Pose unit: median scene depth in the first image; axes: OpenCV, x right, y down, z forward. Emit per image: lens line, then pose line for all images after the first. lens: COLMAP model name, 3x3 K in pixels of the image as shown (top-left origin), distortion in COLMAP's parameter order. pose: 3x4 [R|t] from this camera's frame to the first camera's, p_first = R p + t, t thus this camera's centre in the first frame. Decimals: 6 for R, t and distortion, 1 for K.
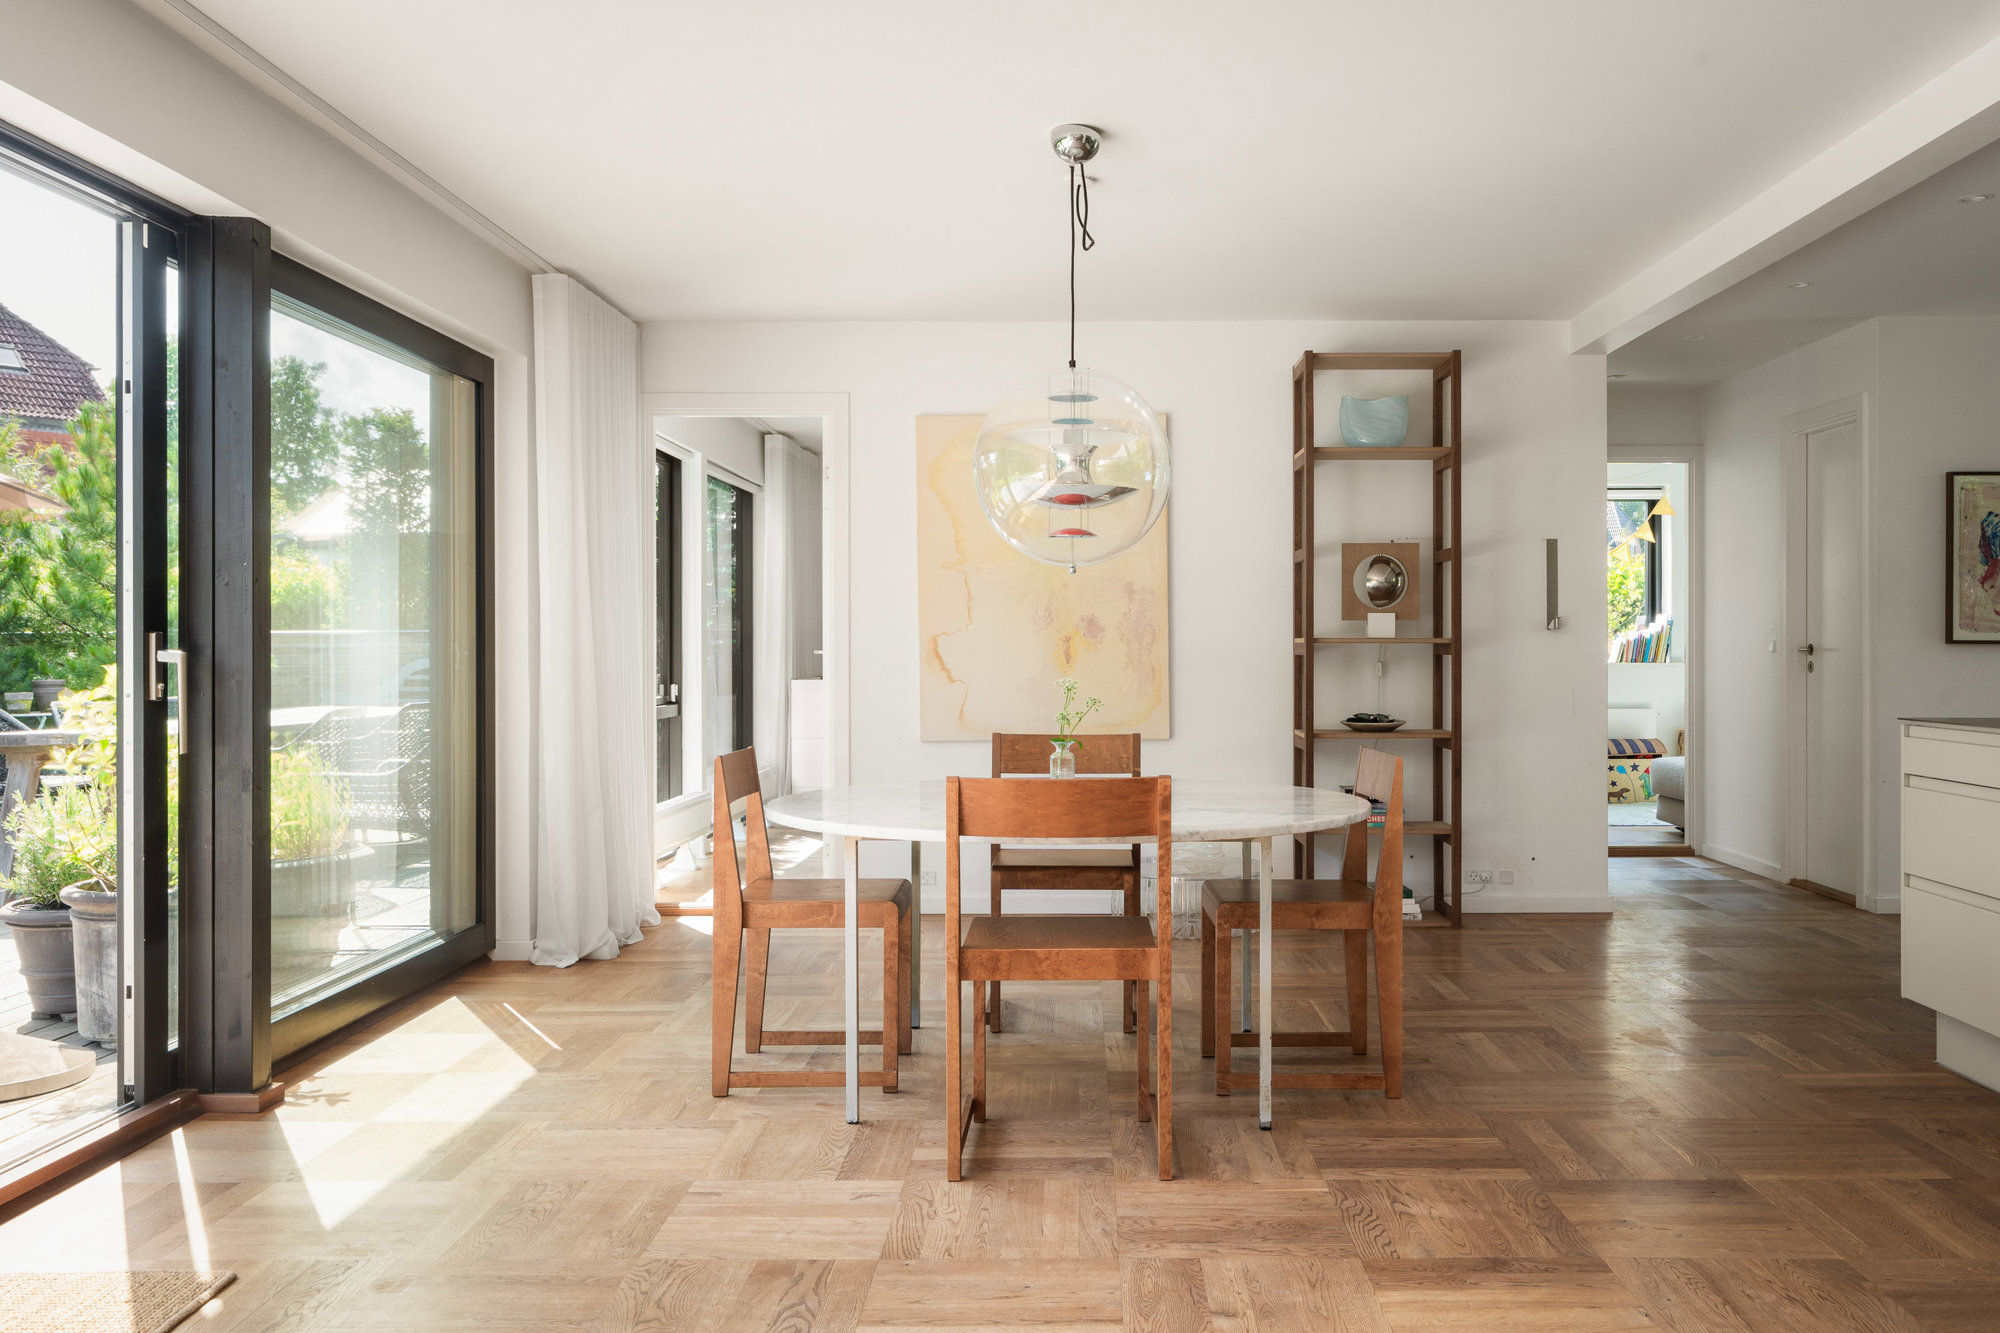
lens RADIAL K [[1637.8, 0, 1043.4], [0, 1637.8, 649.9], [0, 0, 1]] dist [-0.009650, -0.004626]
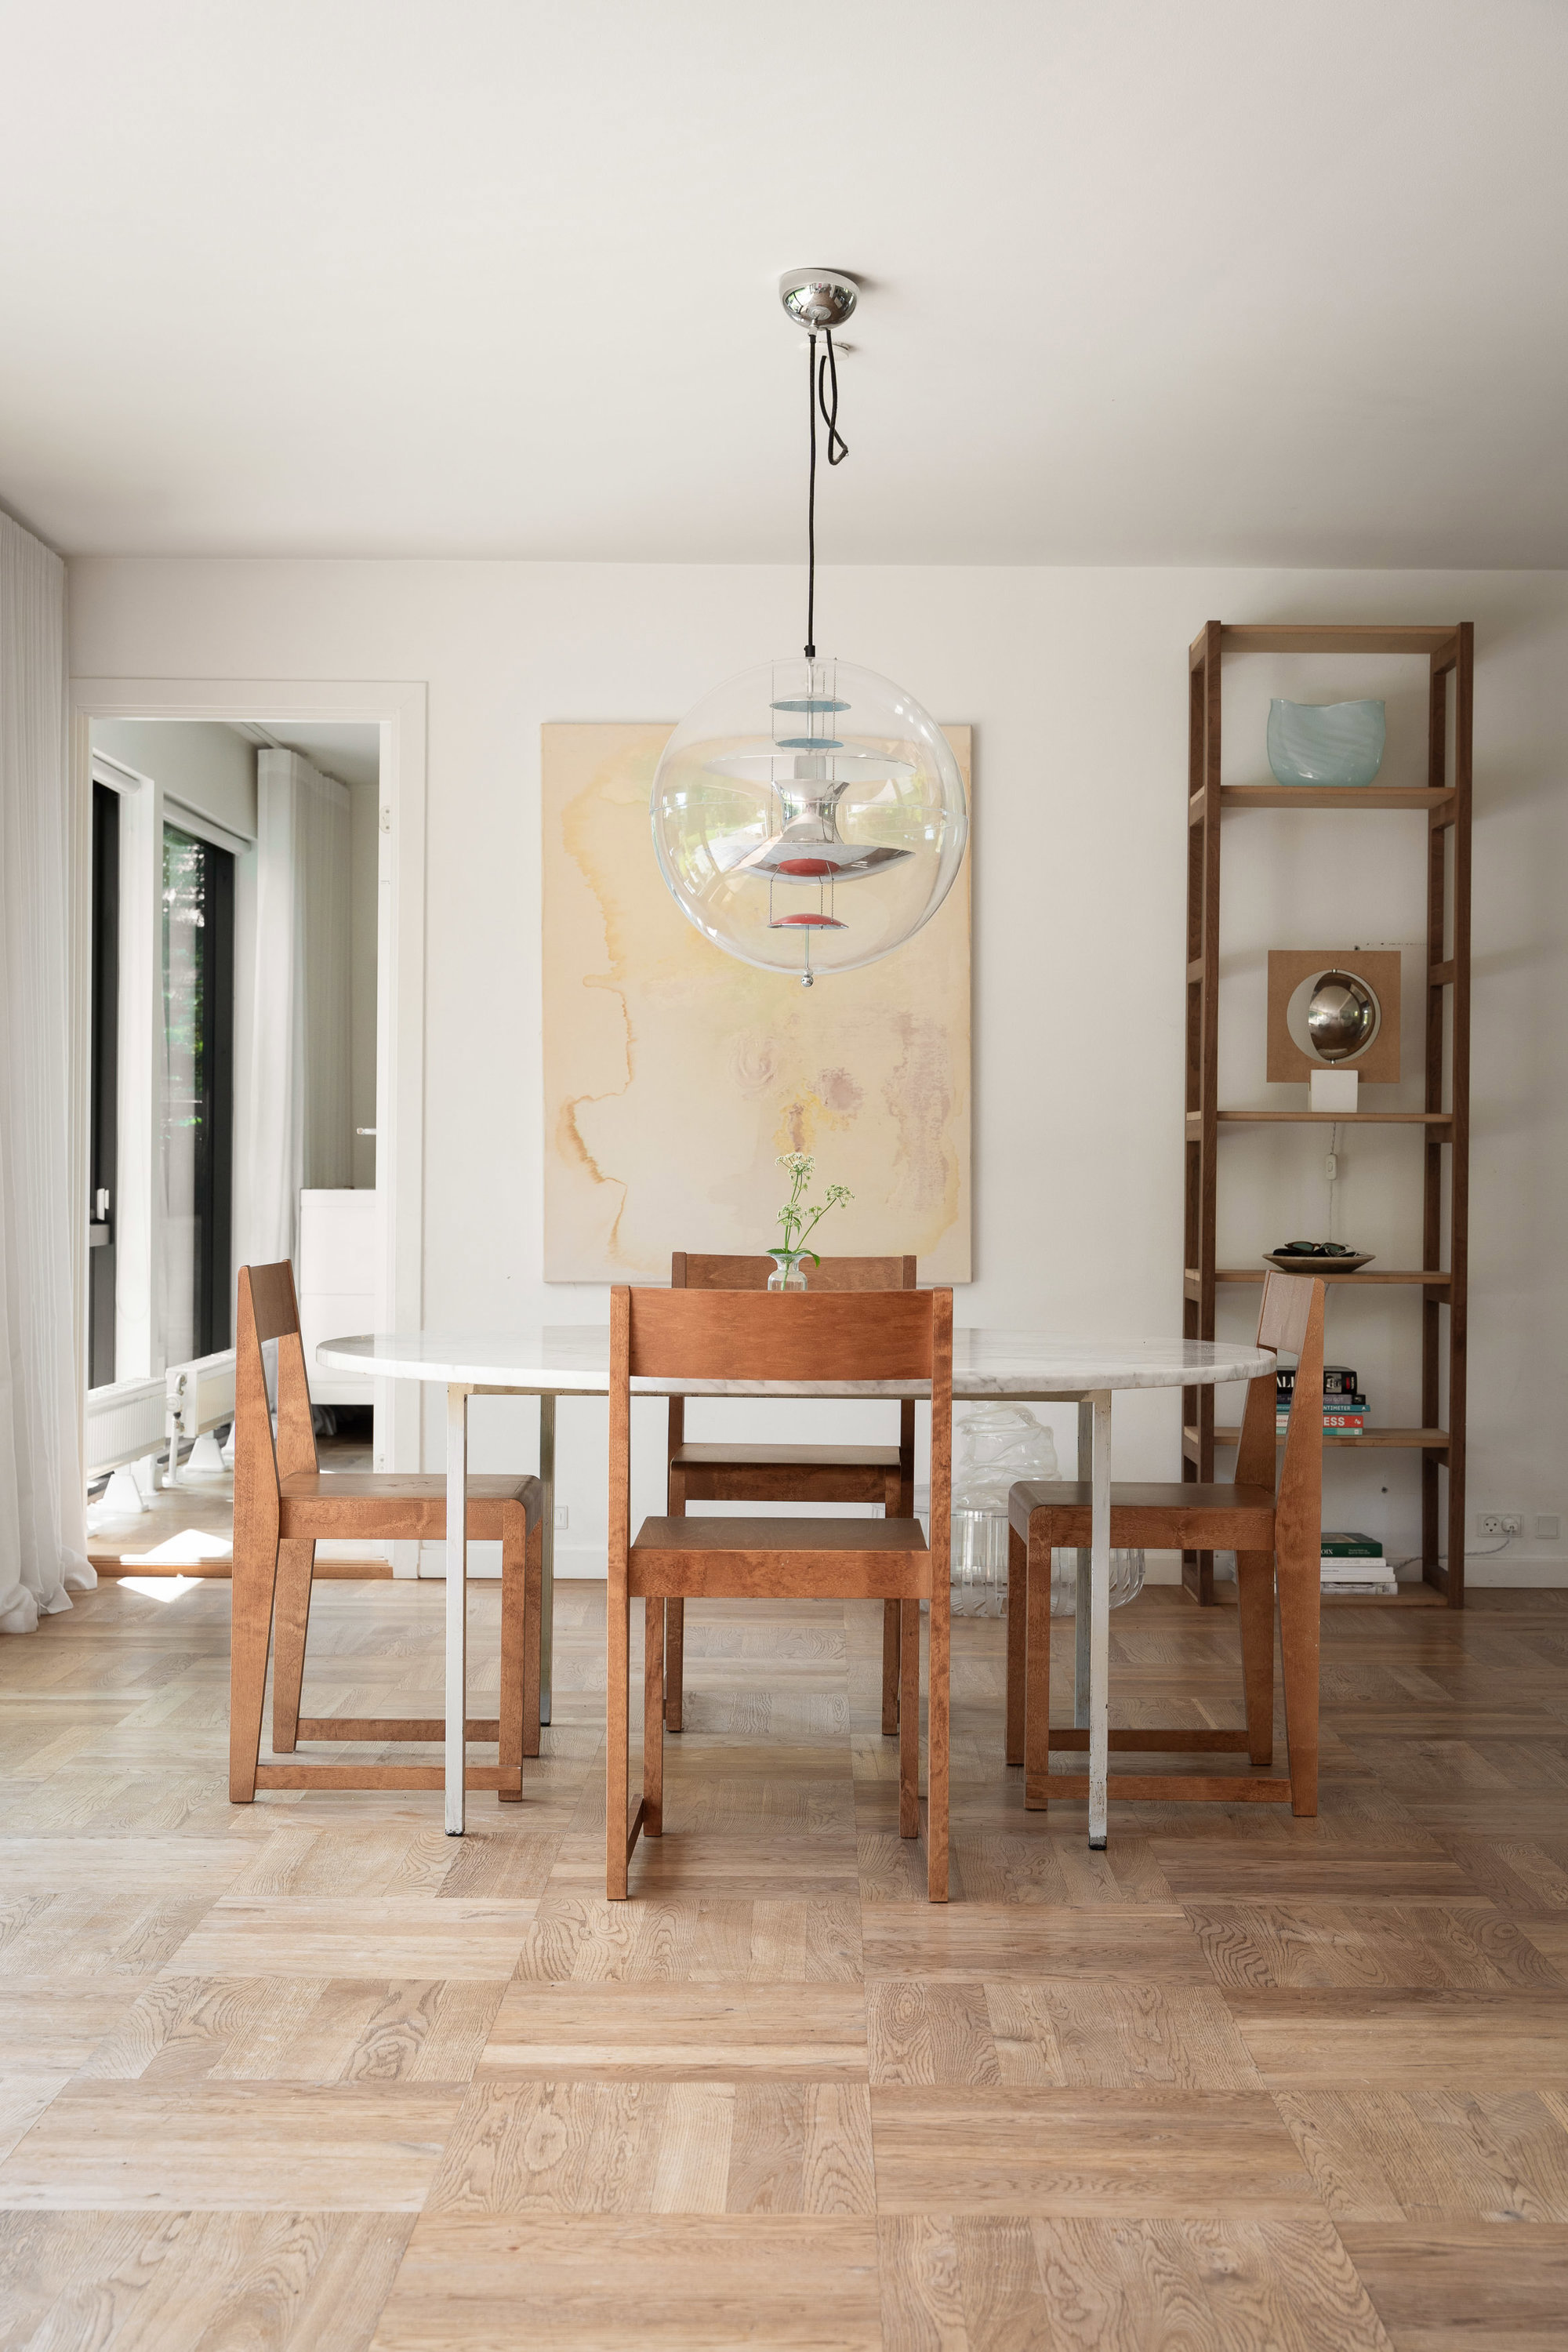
lens RADIAL K [[3215.7, 0, 789.4], [0, 3215.7, 1167.4], [0, 0, 1]] dist [0.018168, 0.000000]
pose [[0.999875, 0.010280, 0.012027, -0.002542], [-0.010266, 0.999947, -0.001206, 0.021311], [-0.012039, 0.001083, 0.999927, -0.201499]]
